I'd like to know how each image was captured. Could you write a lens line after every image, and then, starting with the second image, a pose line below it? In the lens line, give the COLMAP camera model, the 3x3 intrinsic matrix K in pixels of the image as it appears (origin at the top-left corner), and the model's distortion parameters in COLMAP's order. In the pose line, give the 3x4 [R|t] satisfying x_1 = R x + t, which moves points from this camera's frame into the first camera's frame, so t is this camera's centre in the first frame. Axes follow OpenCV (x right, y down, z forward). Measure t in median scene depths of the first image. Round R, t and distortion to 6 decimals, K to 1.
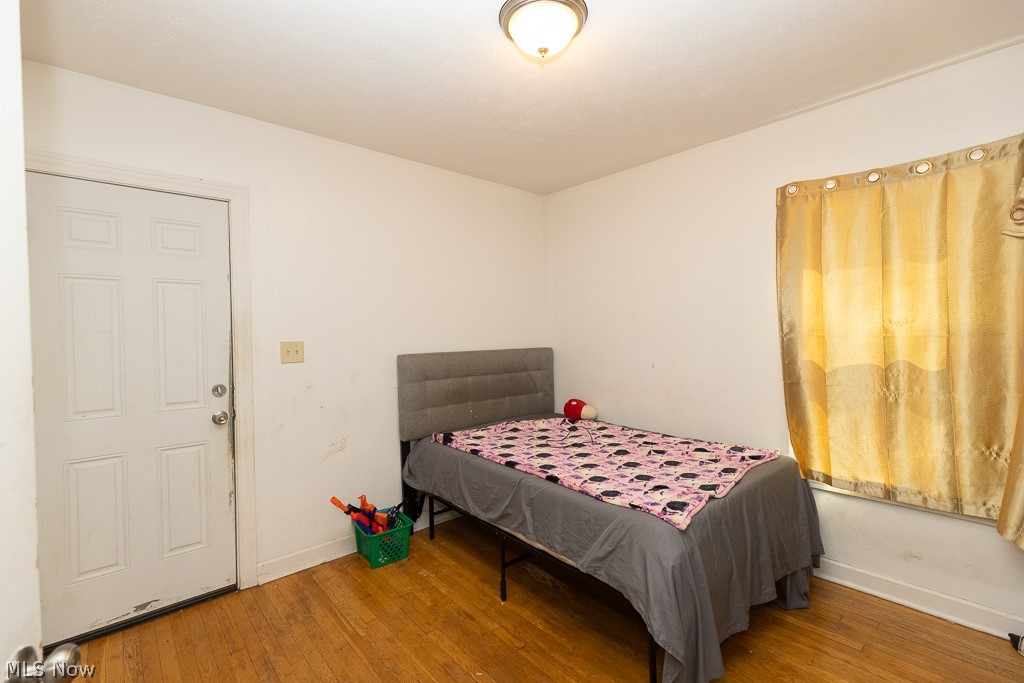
lens RADIAL K [[455.5, 0, 508.6], [0, 455.5, 339.4], [0, 0, 1]] dist [0.002149, 0.001250]
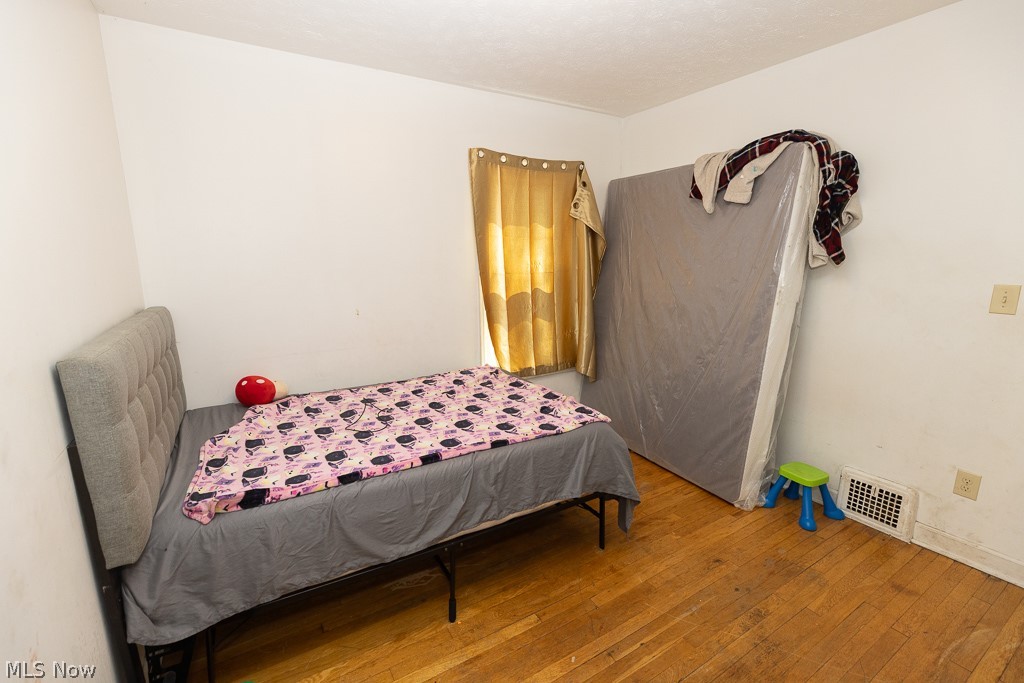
lens RADIAL K [[455.5, 0, 510.4], [0, 455.5, 340.8], [0, 0, 1]] dist [0.002149, 0.001250]
pose [[0.174646, -0.167471, 0.970285, -0.713752], [0.029189, 0.985877, 0.164908, -0.038378], [-0.984199, -0.000479, 0.177067, 0.796515]]
